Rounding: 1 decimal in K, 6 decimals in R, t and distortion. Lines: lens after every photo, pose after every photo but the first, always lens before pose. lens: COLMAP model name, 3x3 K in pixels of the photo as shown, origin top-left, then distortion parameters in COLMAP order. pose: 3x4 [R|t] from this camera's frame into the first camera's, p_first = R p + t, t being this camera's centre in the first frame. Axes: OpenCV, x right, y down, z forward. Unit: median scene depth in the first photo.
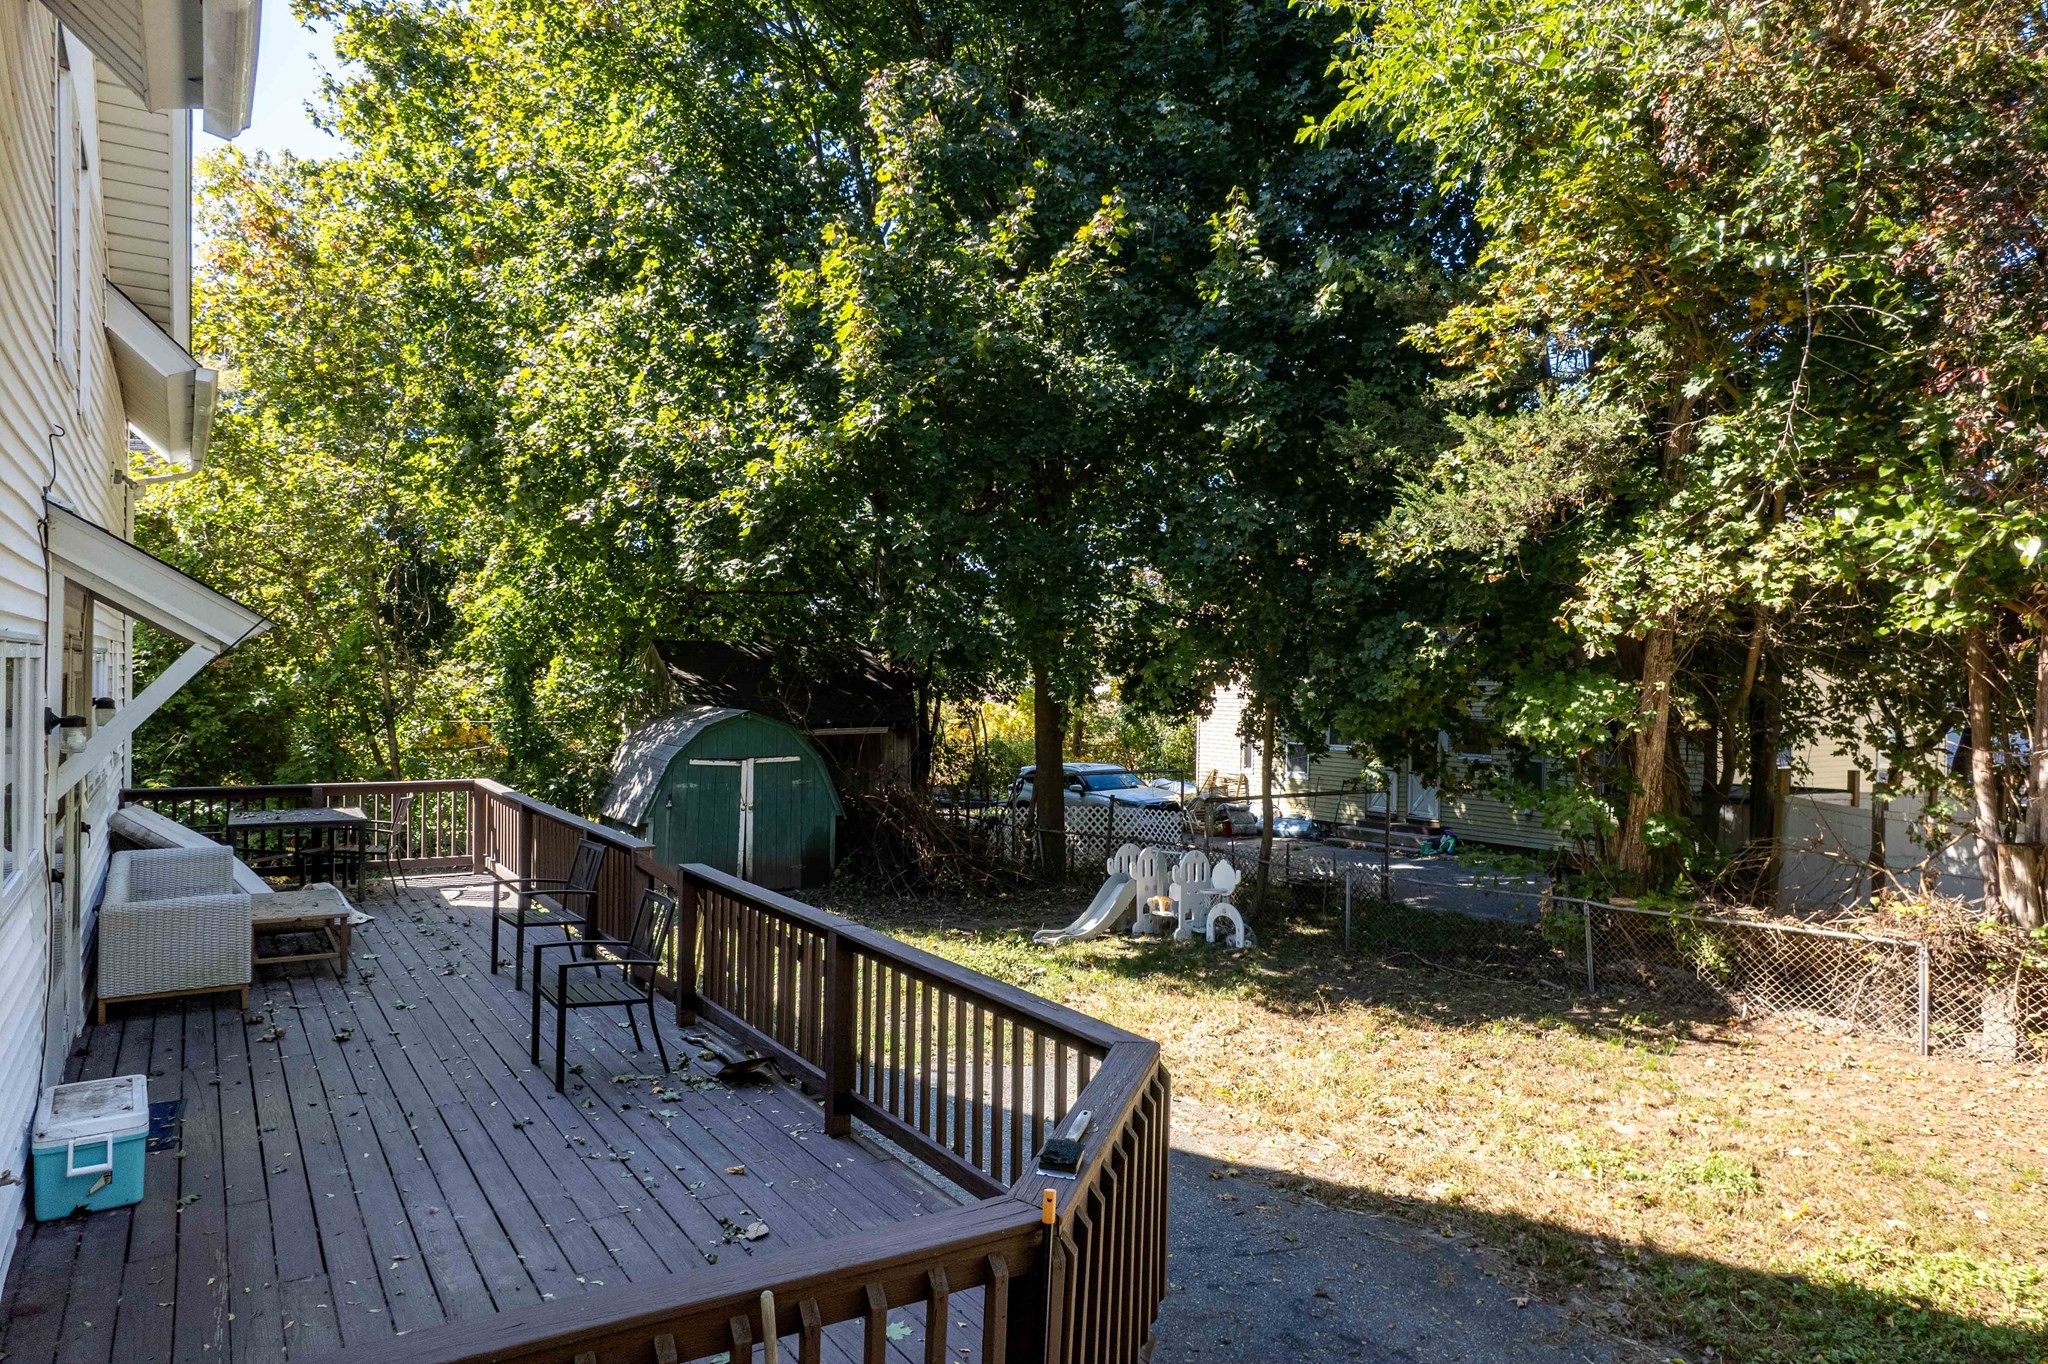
lens RADIAL K [[1302.1, 0, 1024.0], [0, 1302.1, 682.0], [0, 0, 1]] dist [-0.088954, 0.078430]
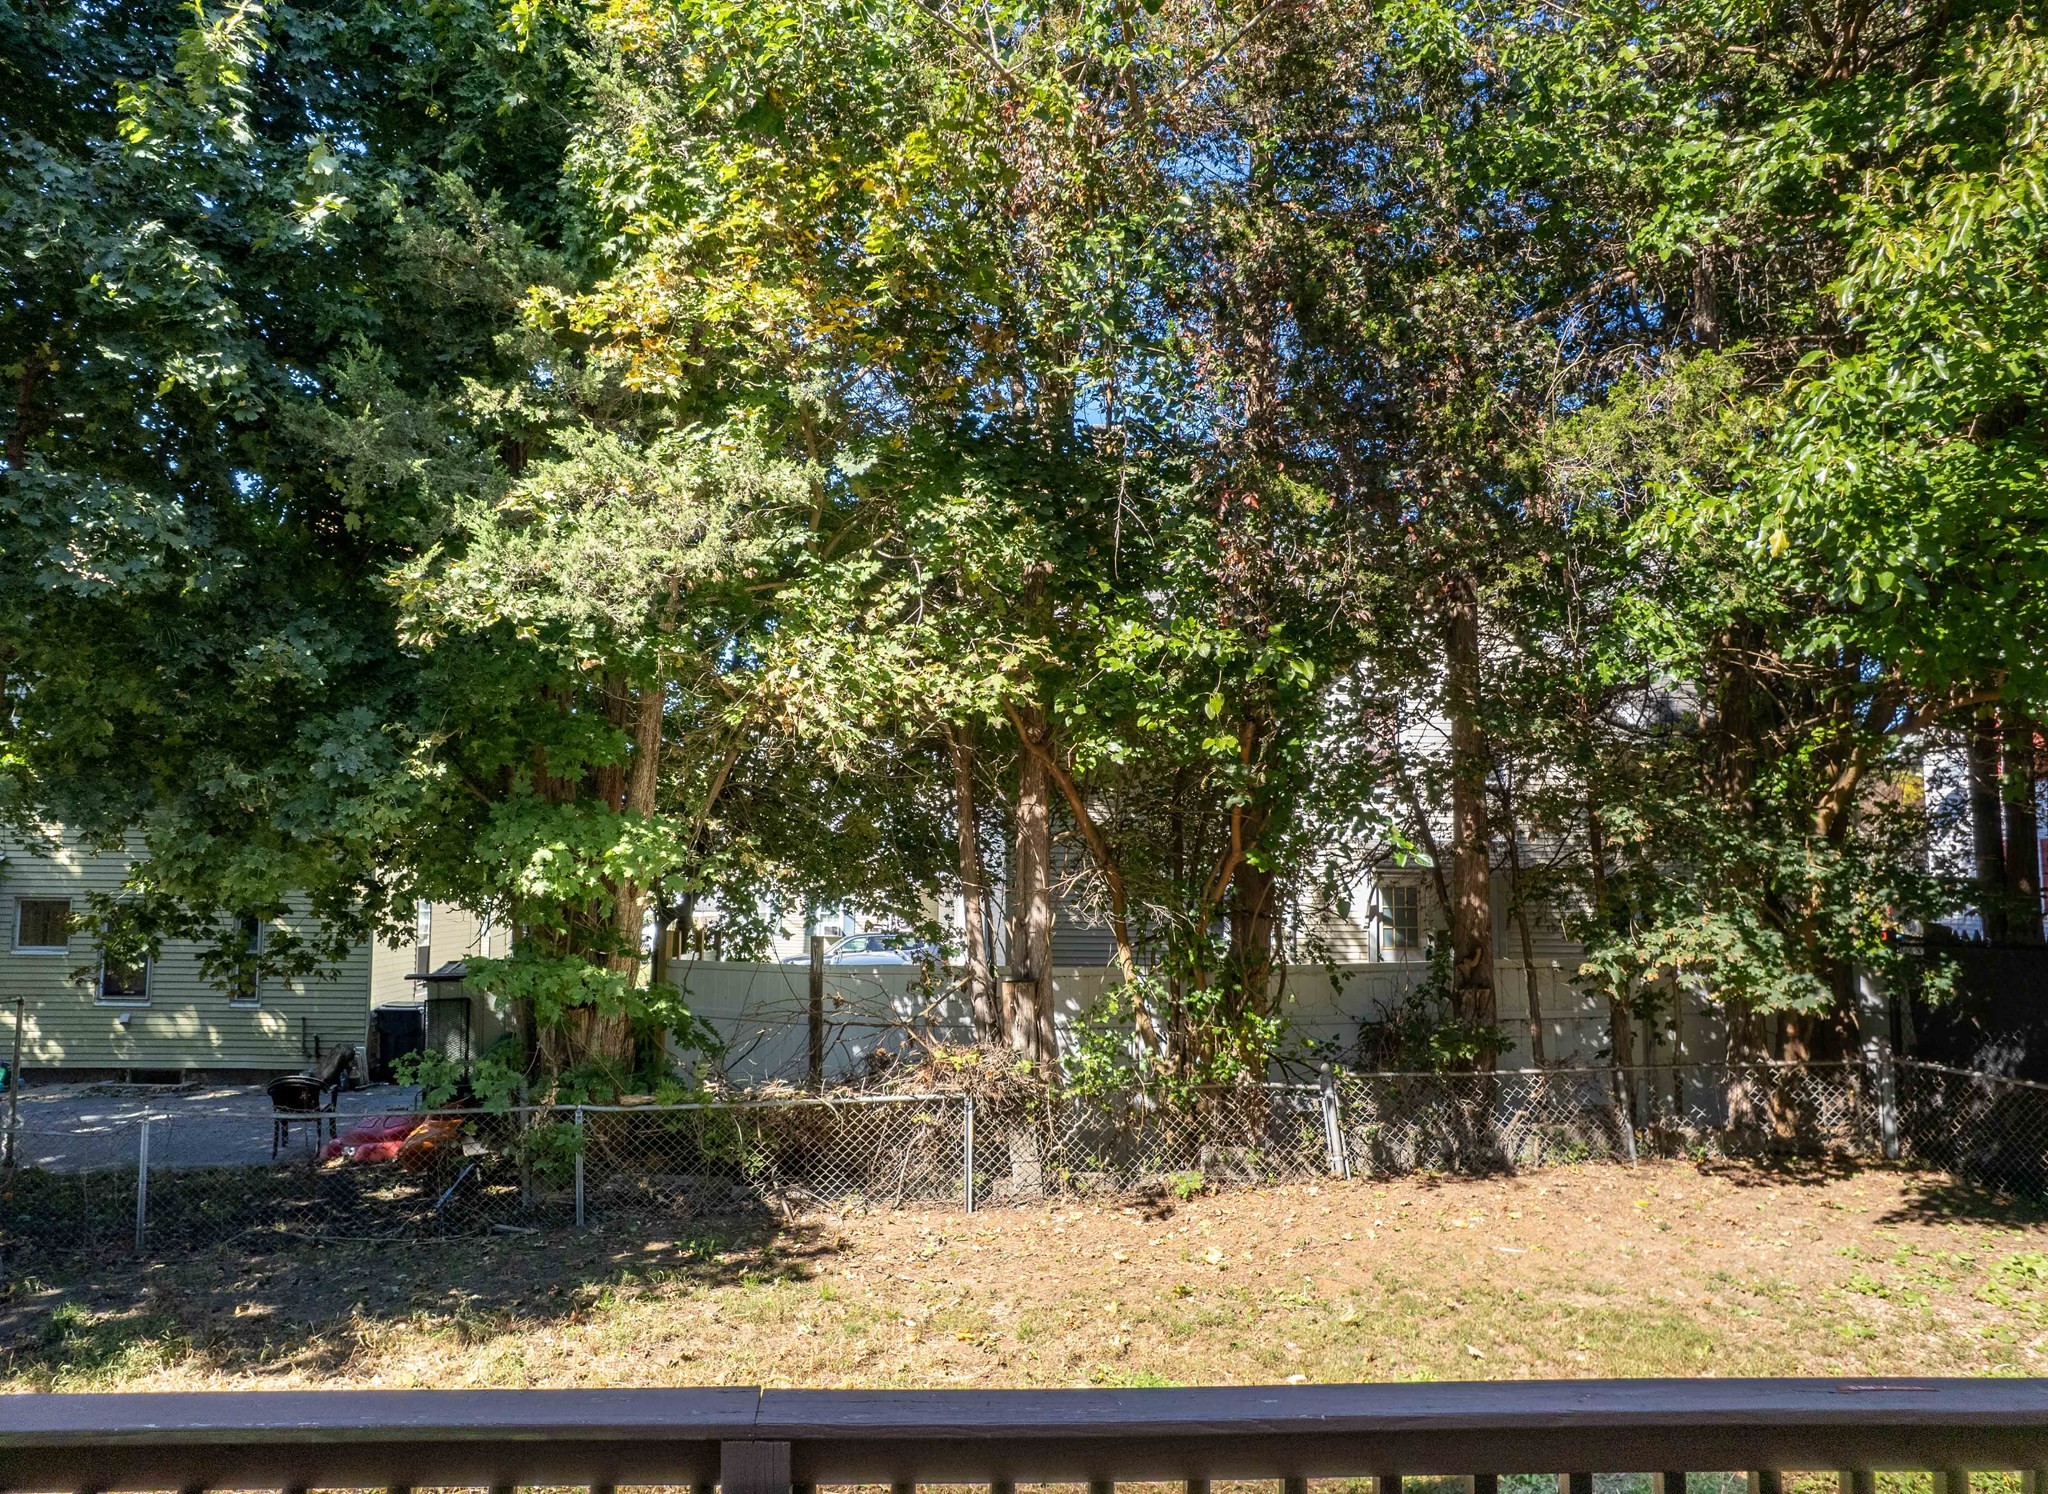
lens RADIAL K [[1435.3, 0, 1024.0], [0, 1435.3, 747.0], [0, 0, 1]] dist [0.003386, 0.000556]
pose [[0.521421, 0.070795, 0.850358, -0.193237], [0.005783, 0.996236, -0.086485, 0.037623], [-0.853280, 0.050013, 0.519049, 0.368651]]
